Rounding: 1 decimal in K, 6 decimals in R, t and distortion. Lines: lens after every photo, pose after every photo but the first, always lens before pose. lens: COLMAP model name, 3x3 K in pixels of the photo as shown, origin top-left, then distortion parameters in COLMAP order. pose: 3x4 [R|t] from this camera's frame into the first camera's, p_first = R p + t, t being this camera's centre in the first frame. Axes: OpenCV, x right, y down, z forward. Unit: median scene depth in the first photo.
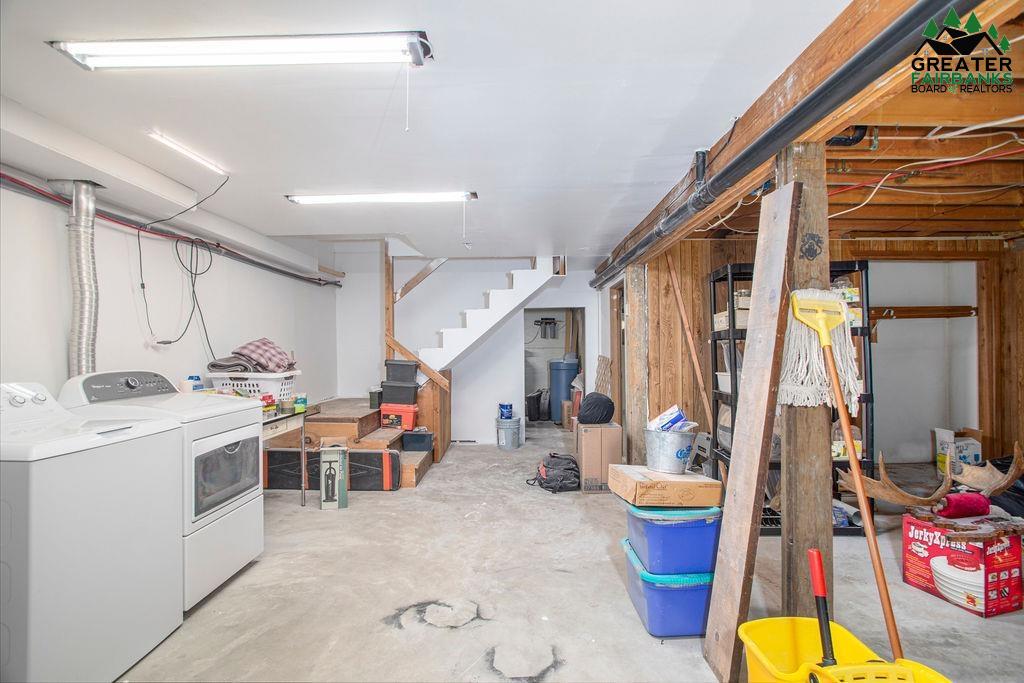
lens RADIAL K [[500.7, 0, 516.8], [0, 500.7, 344.4], [0, 0, 1]] dist [-0.070836, 0.031531]
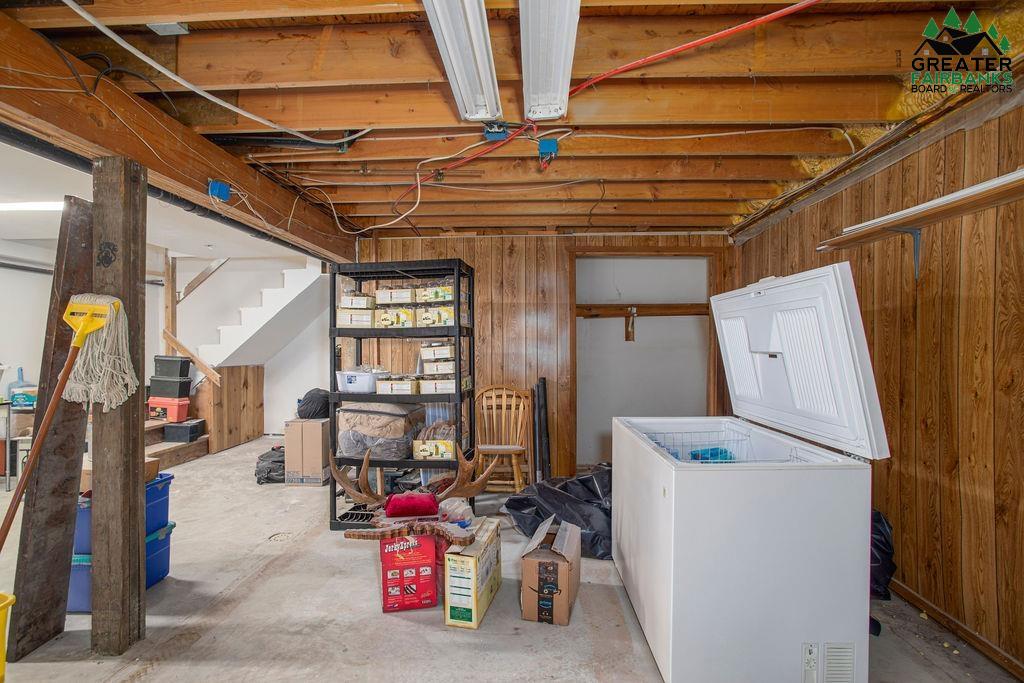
lens RADIAL K [[508.1, 0, 515.9], [0, 508.1, 342.5], [0, 0, 1]] dist [-0.075244, 0.029246]
pose [[0.999430, 0.003287, -0.033600, 1.161405], [-0.003121, 0.999983, 0.004996, -0.009916], [0.033616, -0.004888, 0.999423, -0.036824]]
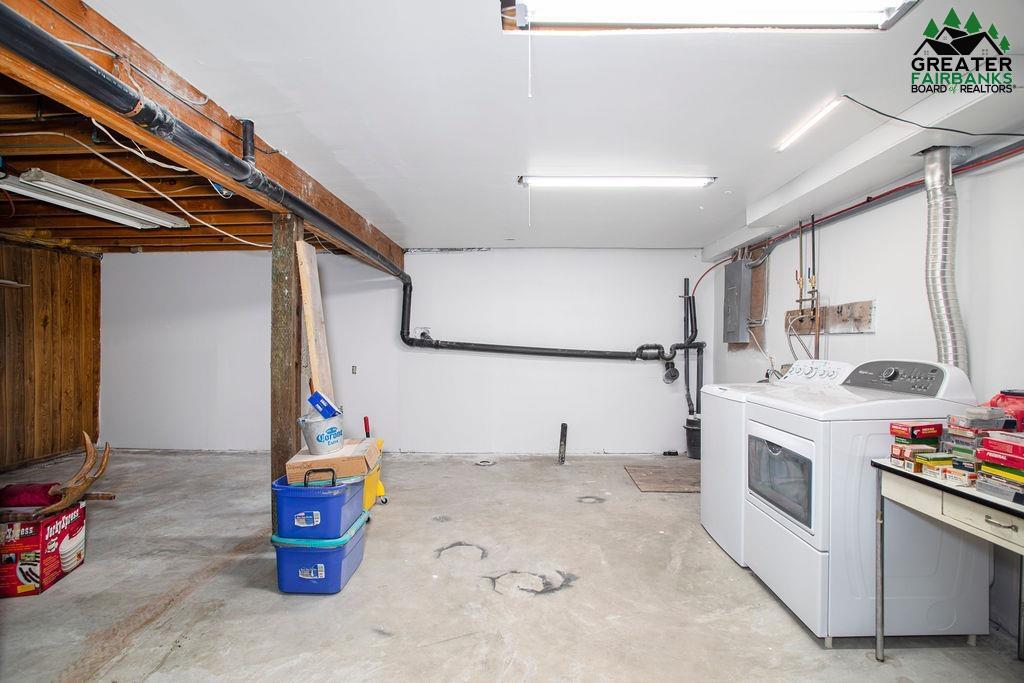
lens RADIAL K [[500.7, 0, 516.8], [0, 500.7, 344.4], [0, 0, 1]] dist [-0.070836, 0.031531]
pose [[-0.999833, 0.011854, 0.013911, -0.144458], [0.011753, 0.999904, -0.007340, 0.028203], [-0.013997, -0.007175, -0.999876, 1.999191]]
